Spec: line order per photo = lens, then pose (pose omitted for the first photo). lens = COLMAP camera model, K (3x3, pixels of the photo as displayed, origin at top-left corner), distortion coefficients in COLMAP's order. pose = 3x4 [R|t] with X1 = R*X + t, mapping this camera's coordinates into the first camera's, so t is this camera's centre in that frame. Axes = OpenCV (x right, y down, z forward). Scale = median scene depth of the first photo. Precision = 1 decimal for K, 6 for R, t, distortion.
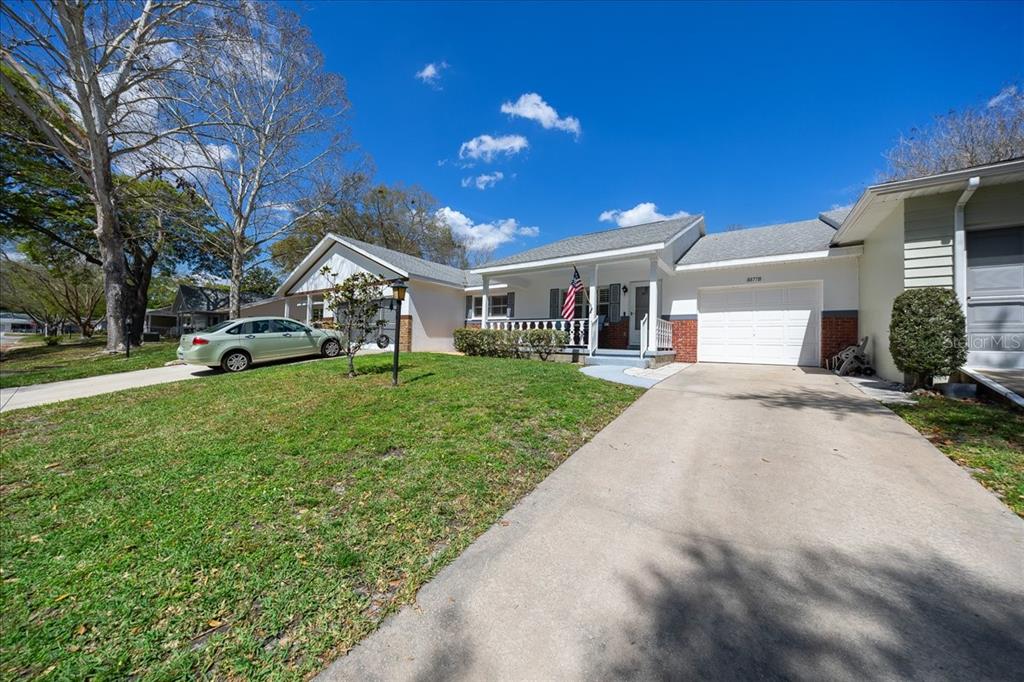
lens RADIAL K [[333.7, 0, 513.4], [0, 333.7, 325.1], [0, 0, 1]] dist [-0.001018, -0.000085]
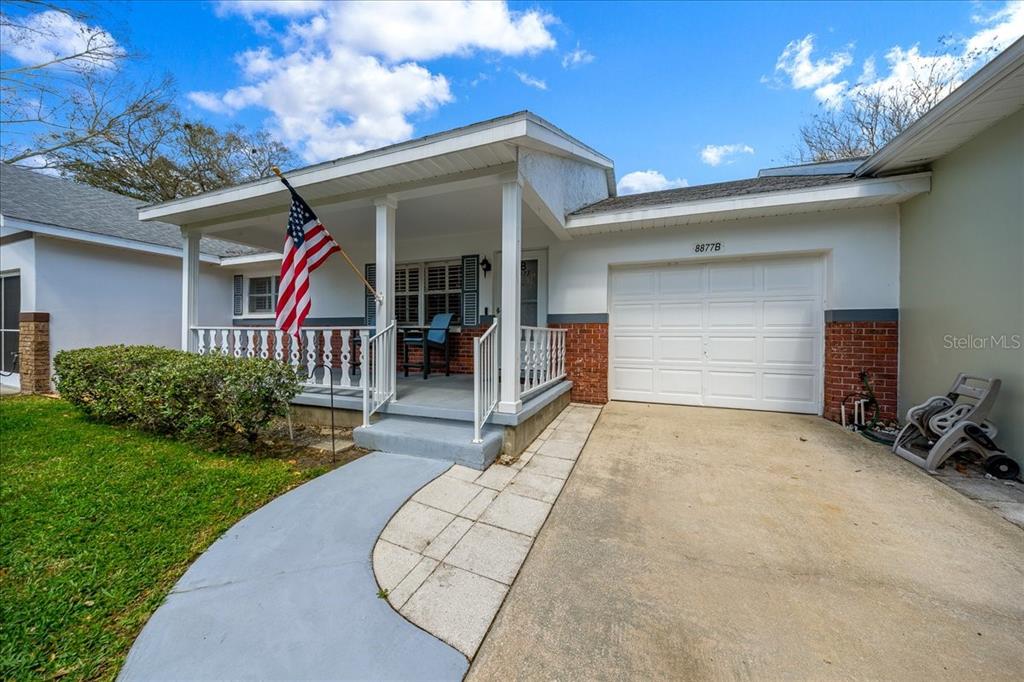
lens RADIAL K [[354.3, 0, 515.4], [0, 354.3, 327.1], [0, 0, 1]] dist [-0.001781, -0.000214]
pose [[0.964680, -0.011693, 0.263166, 0.258978], [0.003669, 0.999514, 0.030964, -0.028370], [-0.263400, -0.028905, 0.964254, 0.493253]]
